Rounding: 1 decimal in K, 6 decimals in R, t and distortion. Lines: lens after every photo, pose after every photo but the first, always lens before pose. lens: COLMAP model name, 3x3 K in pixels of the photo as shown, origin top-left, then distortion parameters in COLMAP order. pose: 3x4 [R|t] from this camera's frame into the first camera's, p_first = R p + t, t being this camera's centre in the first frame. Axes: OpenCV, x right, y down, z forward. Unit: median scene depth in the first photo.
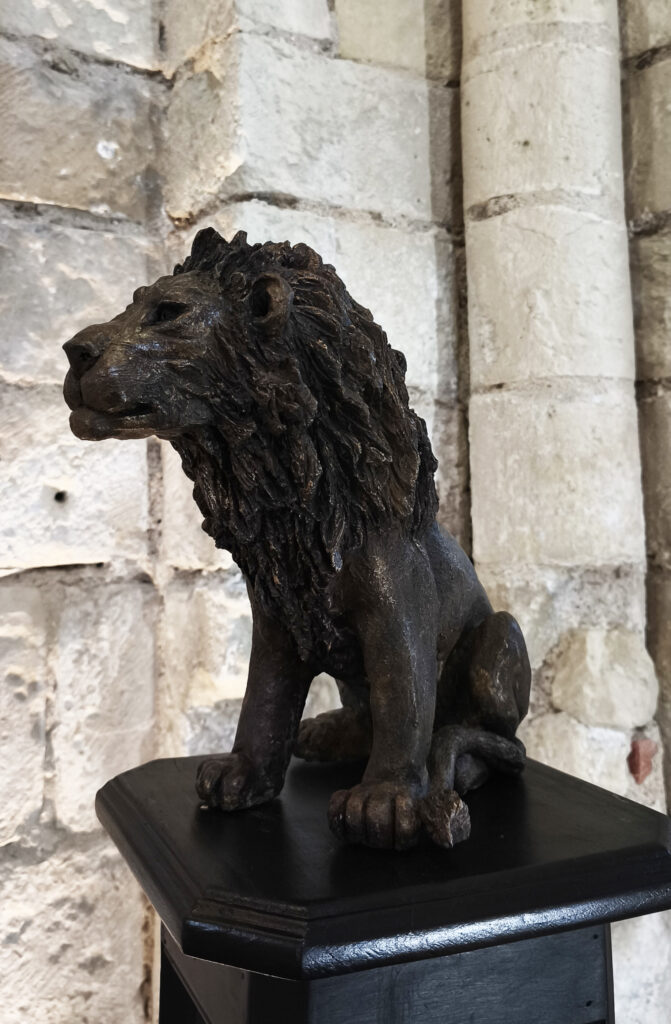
lens RADIAL K [[1021.8, 0, 321.9], [0, 1021.8, 357.7], [0, 0, 1]] dist [0.052383, 0.000000]
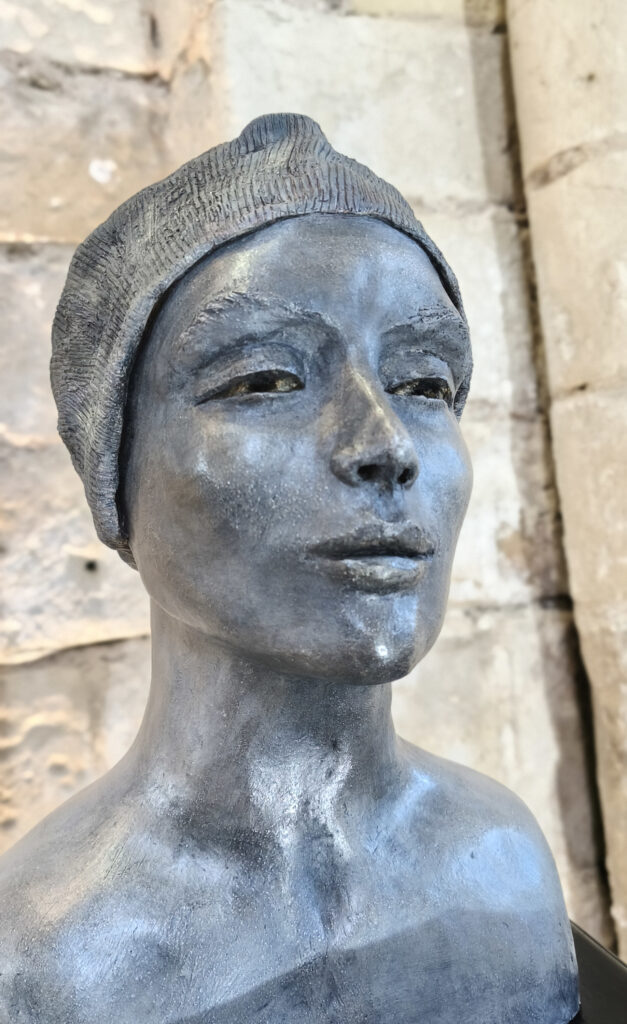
lens RADIAL K [[933.0, 0, 318.8], [0, 933.0, 463.2], [0, 0, 1]] dist [0.037253, 0.000000]
pose [[0.980387, -0.100562, -0.169495, 0.088442], [0.112903, 0.991491, 0.064799, 0.015575], [0.161537, -0.082664, 0.983398, 0.231582]]
